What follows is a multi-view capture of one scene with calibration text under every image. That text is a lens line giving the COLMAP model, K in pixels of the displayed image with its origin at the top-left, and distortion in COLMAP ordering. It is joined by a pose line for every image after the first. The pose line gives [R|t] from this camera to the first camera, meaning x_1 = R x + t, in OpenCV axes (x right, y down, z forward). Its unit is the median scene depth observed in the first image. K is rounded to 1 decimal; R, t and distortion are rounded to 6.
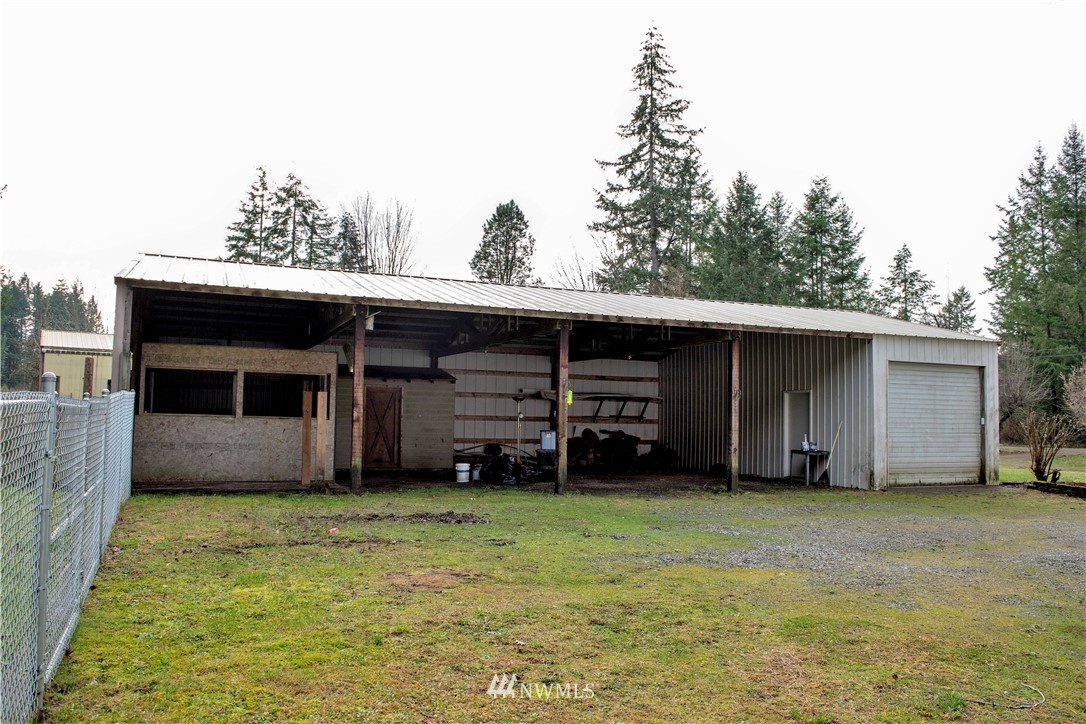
lens RADIAL K [[854.3, 0, 542.3], [0, 854.3, 357.1], [0, 0, 1]] dist [-0.087405, 0.007021]
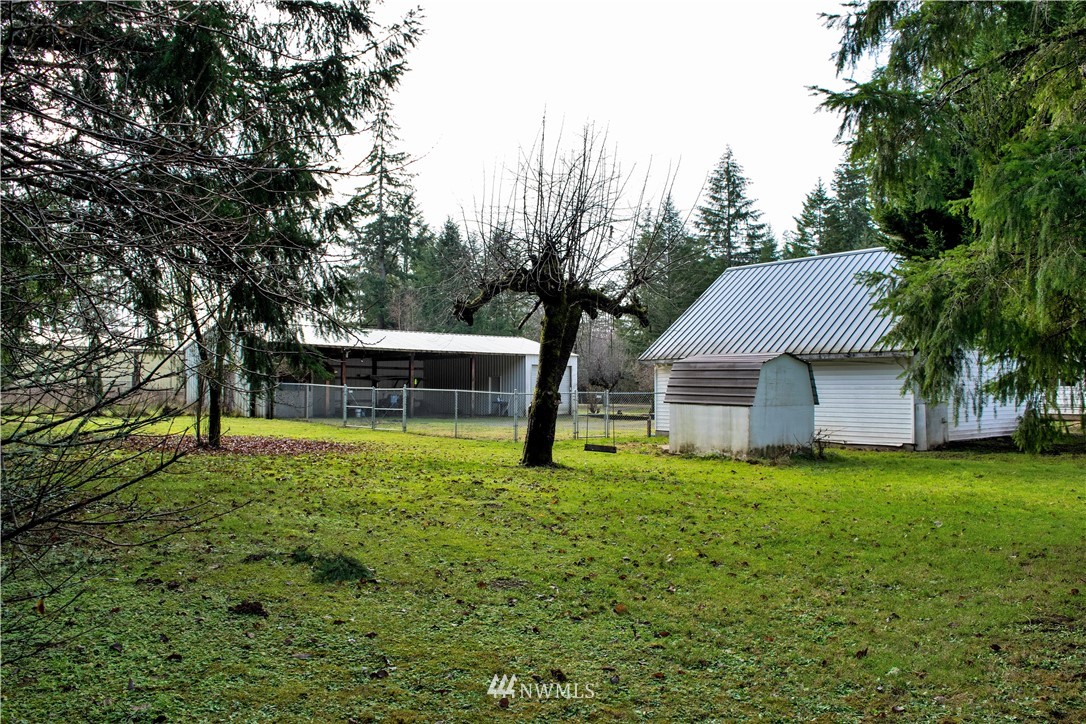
lens RADIAL K [[854.3, 0, 542.3], [0, 854.3, 357.1], [0, 0, 1]] dist [-0.087405, 0.007021]
pose [[0.931357, -0.000231, 0.364106, -0.120231], [-0.013554, 0.999285, 0.035302, -0.027202], [-0.363854, -0.037813, 0.930688, -0.341717]]
